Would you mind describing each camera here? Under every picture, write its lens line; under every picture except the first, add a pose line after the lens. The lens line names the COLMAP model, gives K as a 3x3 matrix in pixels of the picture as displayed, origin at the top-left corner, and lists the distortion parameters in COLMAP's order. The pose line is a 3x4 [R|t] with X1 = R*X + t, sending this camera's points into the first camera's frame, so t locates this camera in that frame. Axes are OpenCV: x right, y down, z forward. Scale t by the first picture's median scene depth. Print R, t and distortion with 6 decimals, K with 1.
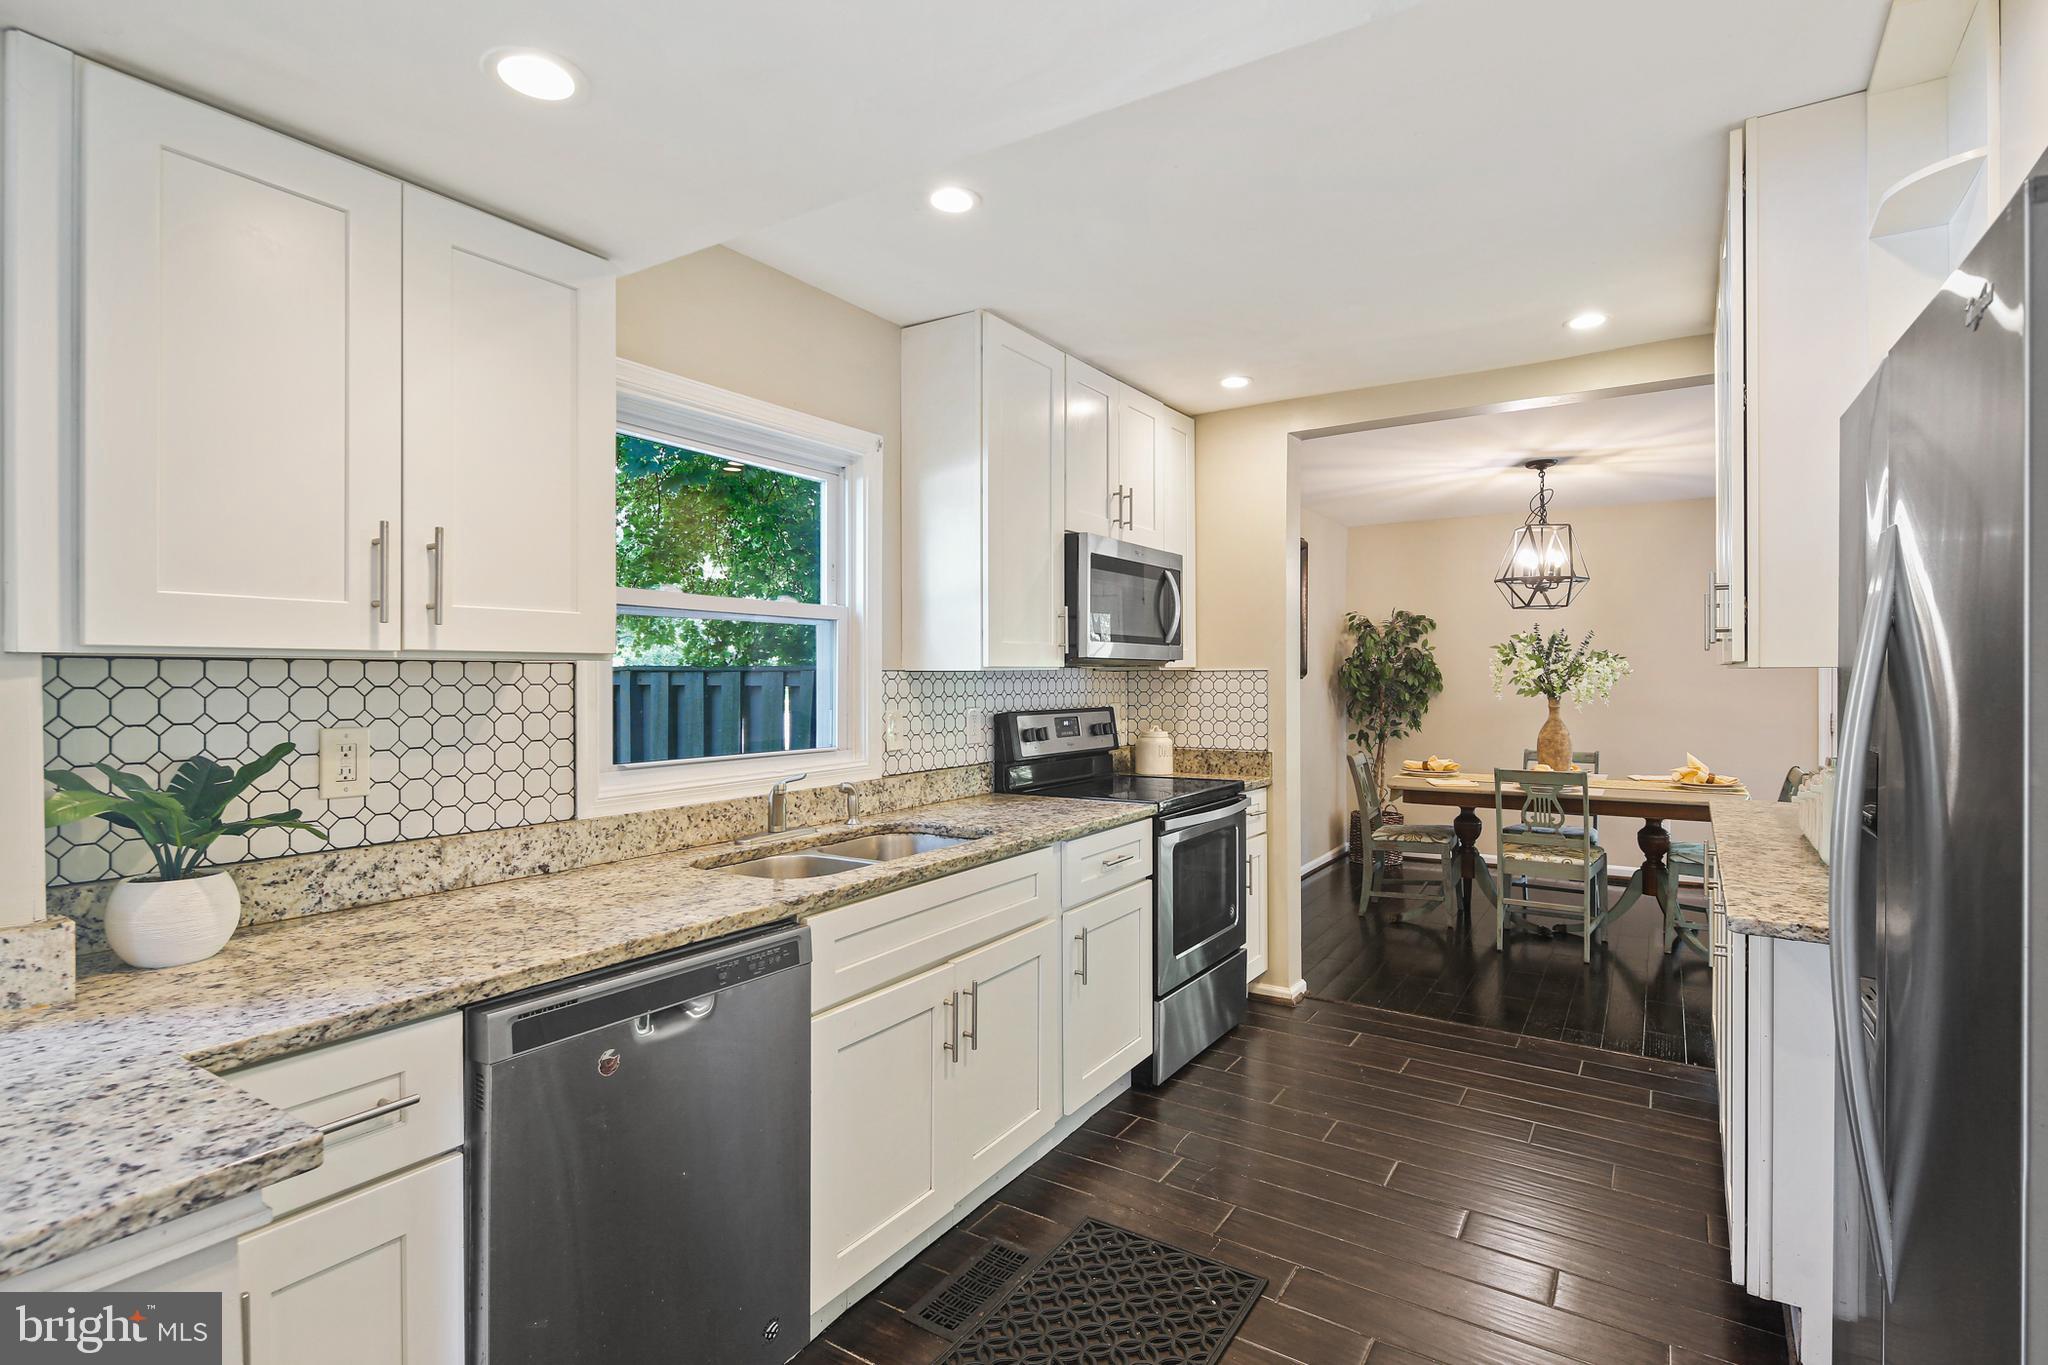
lens RADIAL K [[1007.8, 0, 1015.9], [0, 1007.8, 675.0], [0, 0, 1]] dist [-0.002550, 0.000448]
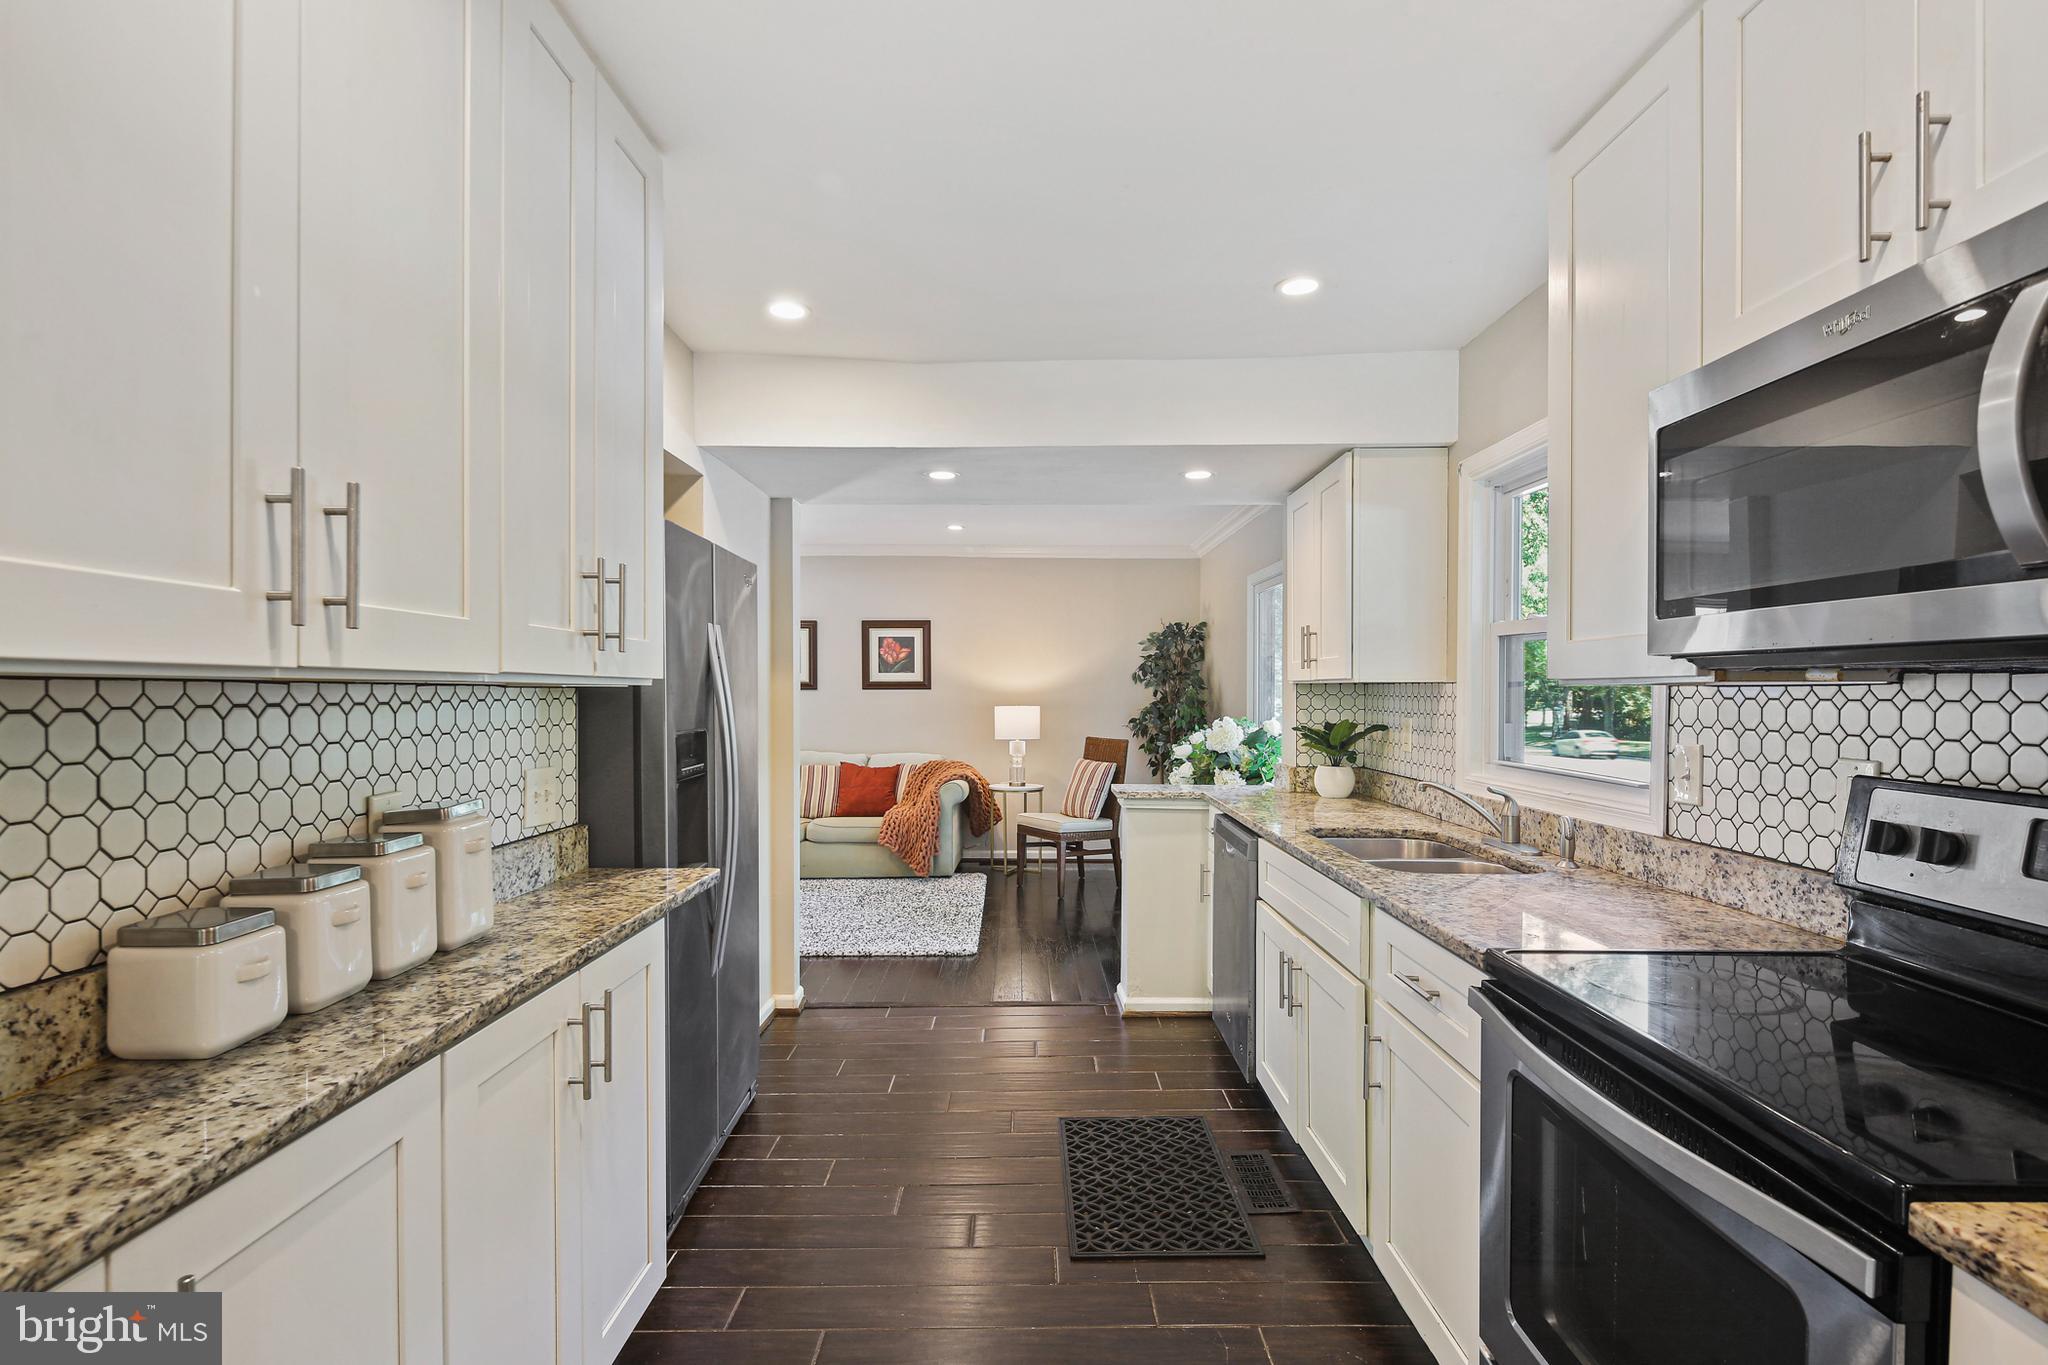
lens RADIAL K [[1007.8, 0, 1027.6], [0, 1007.8, 688.8], [0, 0, 1]] dist [-0.002550, 0.000448]
pose [[-0.837845, -0.002539, -0.545902, 0.597200], [-0.002817, 0.999996, -0.000328, -0.000747], [0.545901, 0.001263, -0.837849, 1.278869]]
